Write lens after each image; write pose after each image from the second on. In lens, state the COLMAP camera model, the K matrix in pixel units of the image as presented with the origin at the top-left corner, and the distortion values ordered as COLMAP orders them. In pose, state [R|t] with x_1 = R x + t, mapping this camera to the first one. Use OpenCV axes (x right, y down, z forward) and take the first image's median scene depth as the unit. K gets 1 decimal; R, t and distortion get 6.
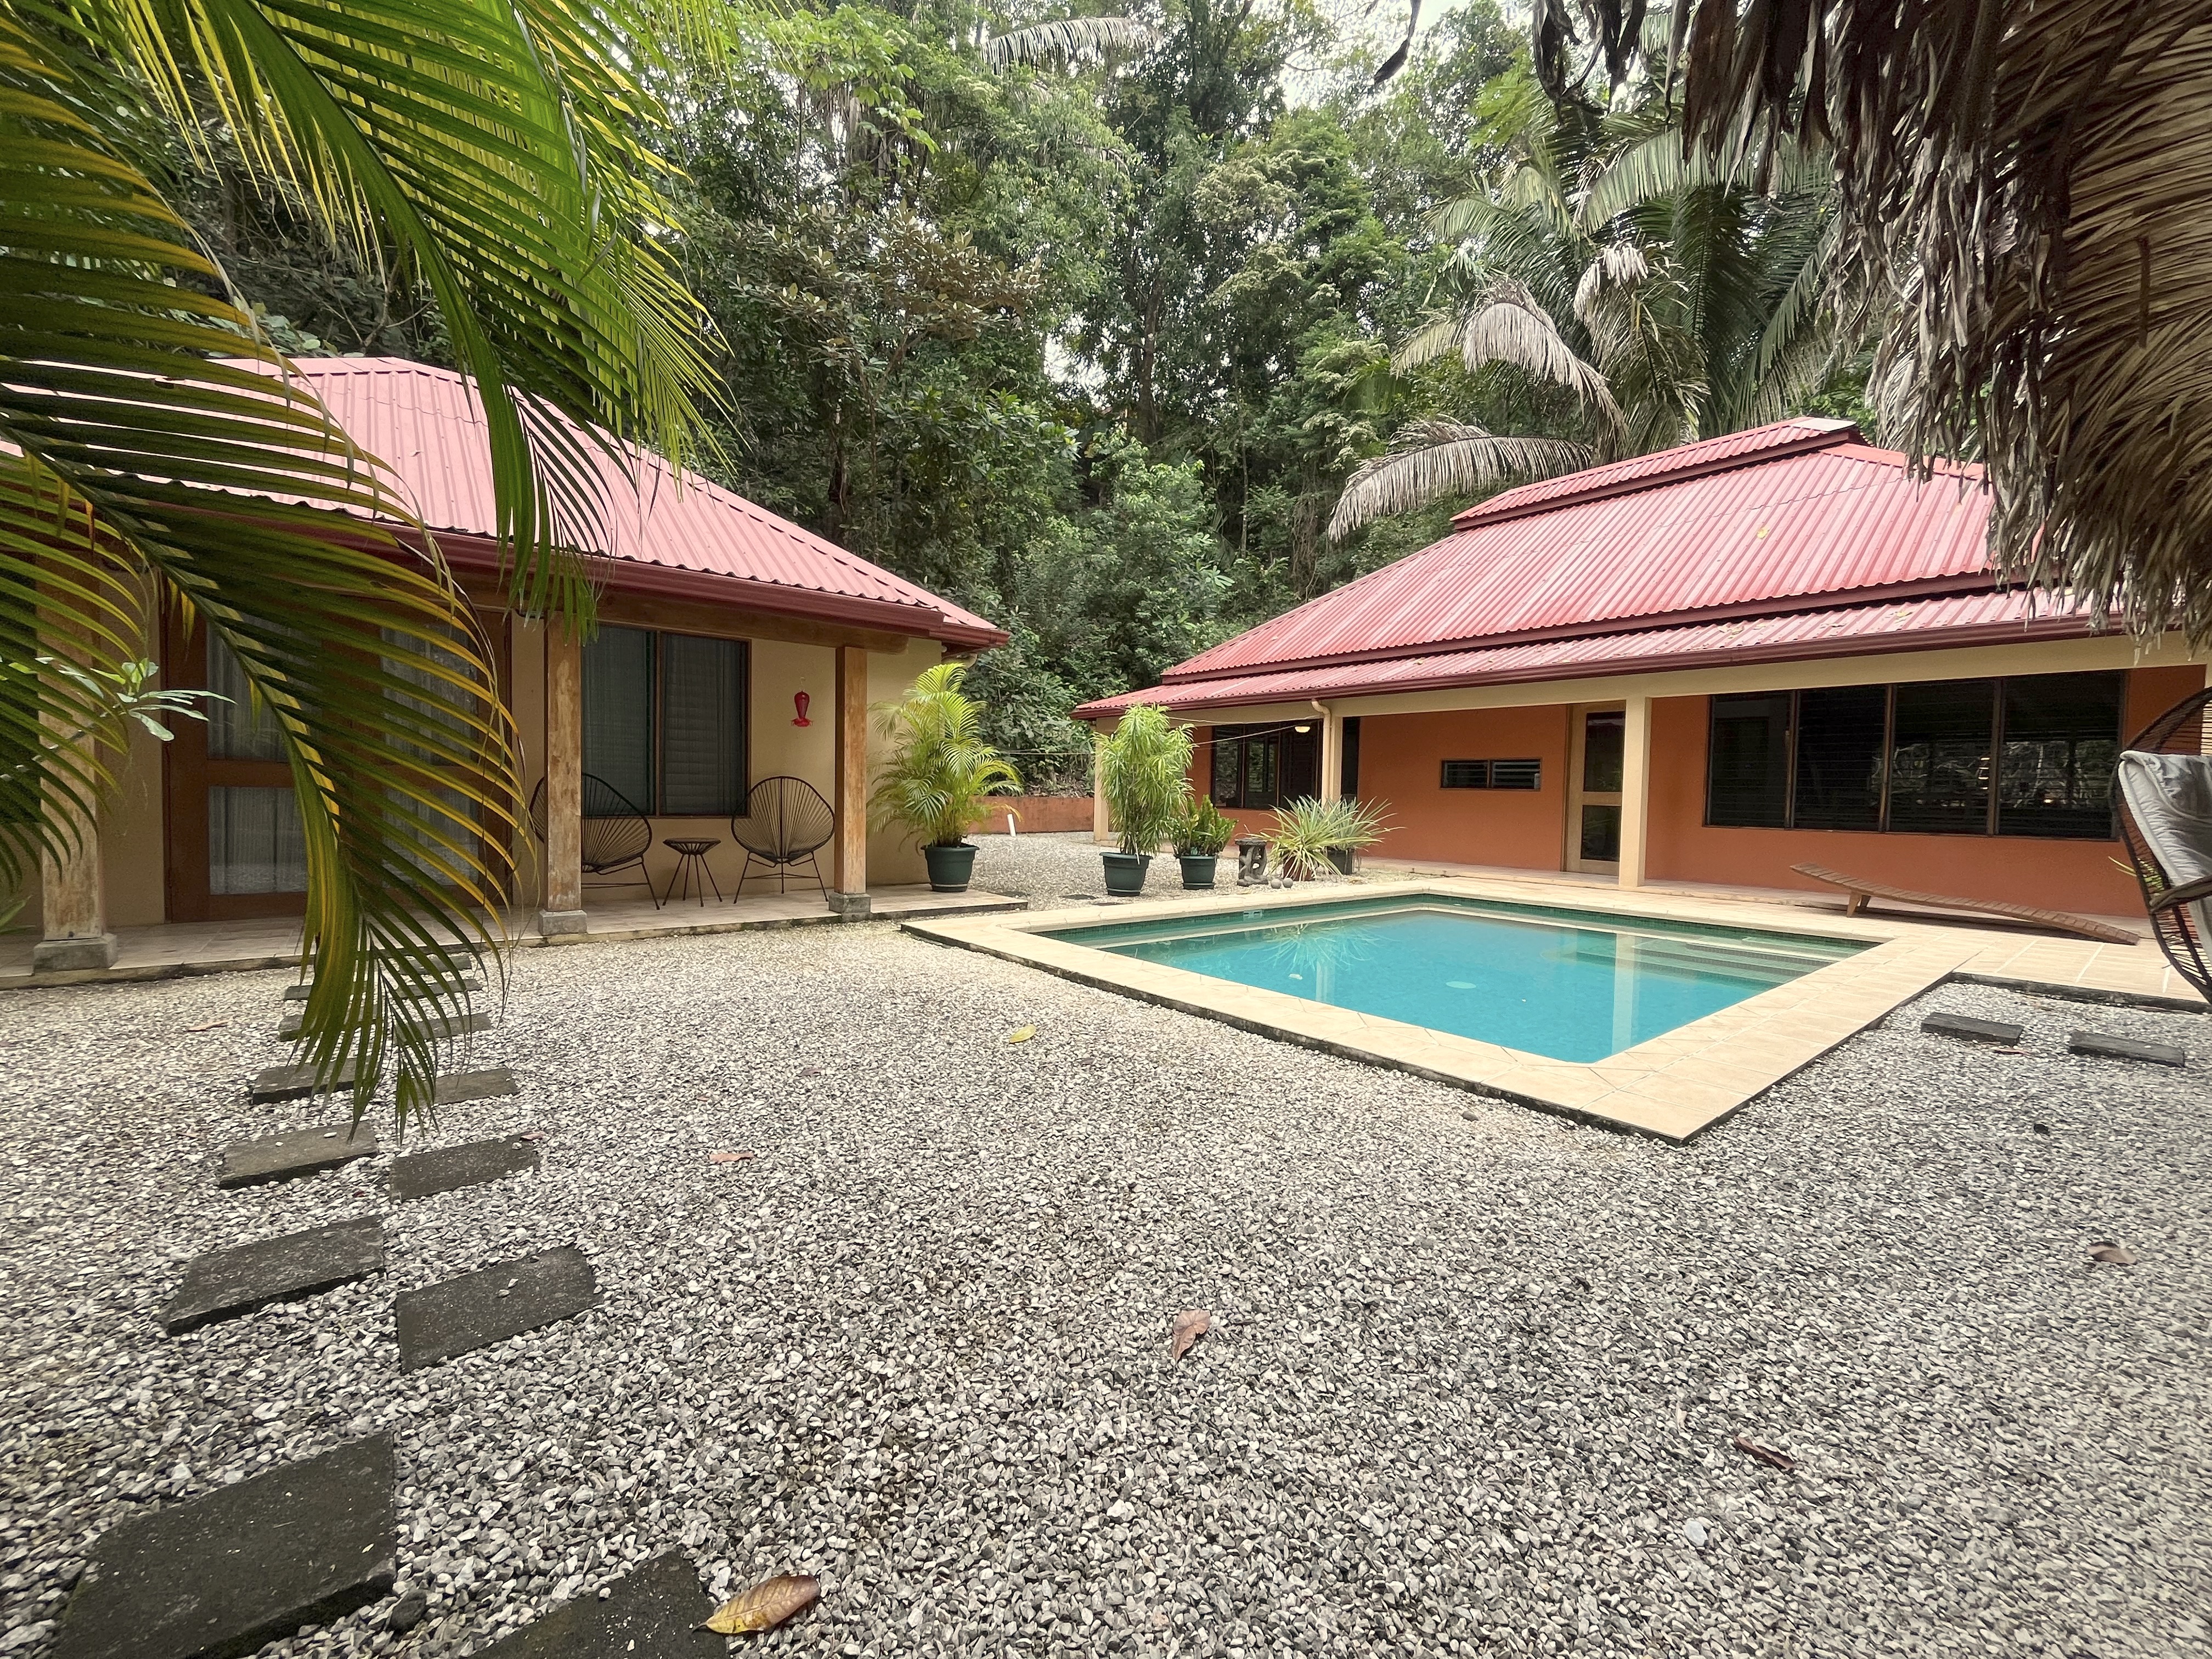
lens RADIAL K [[905.8, 0, 1106.0], [0, 905.8, 829.5], [0, 0, 1]] dist [-0.002552, -0.000579]
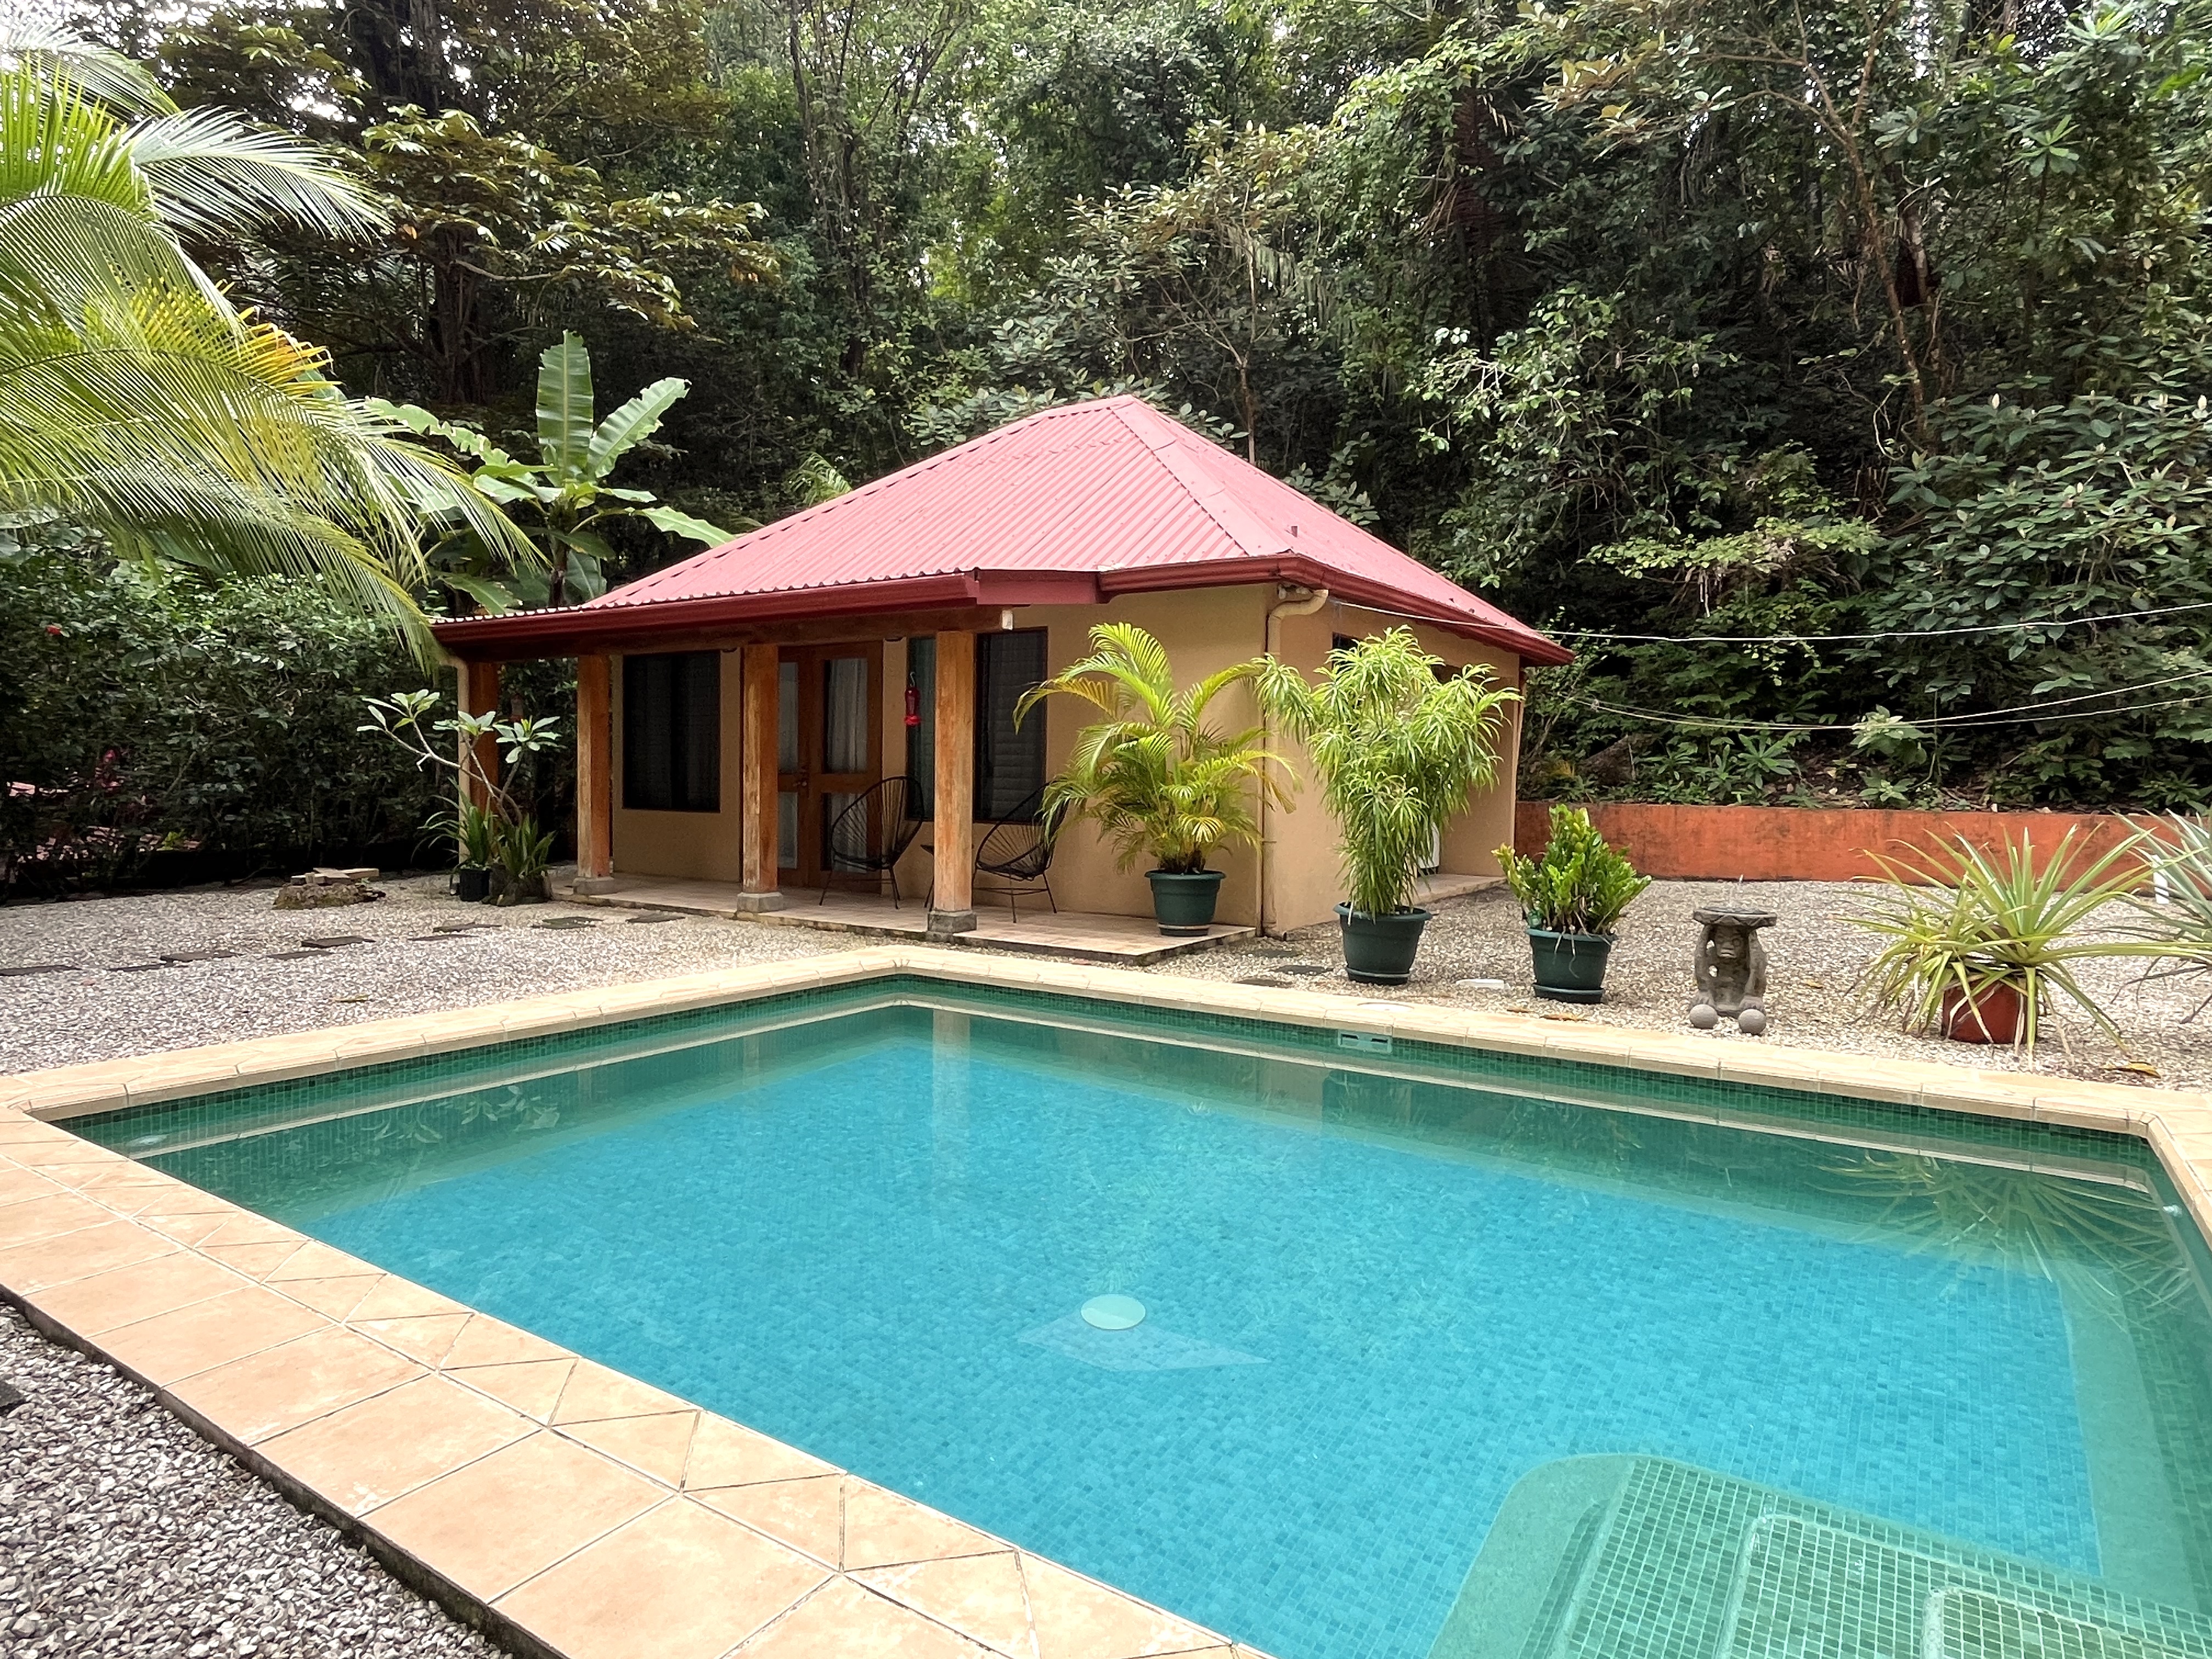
lens RADIAL K [[1282.8, 0, 1106.0], [0, 1282.8, 829.5], [0, 0, 1]] dist [-0.000062, -0.004379]
pose [[0.259057, 0.014266, -0.965757, 0.483008], [-0.045667, 0.998954, 0.002506, -0.008771], [0.964782, 0.043454, 0.259438, 0.416892]]
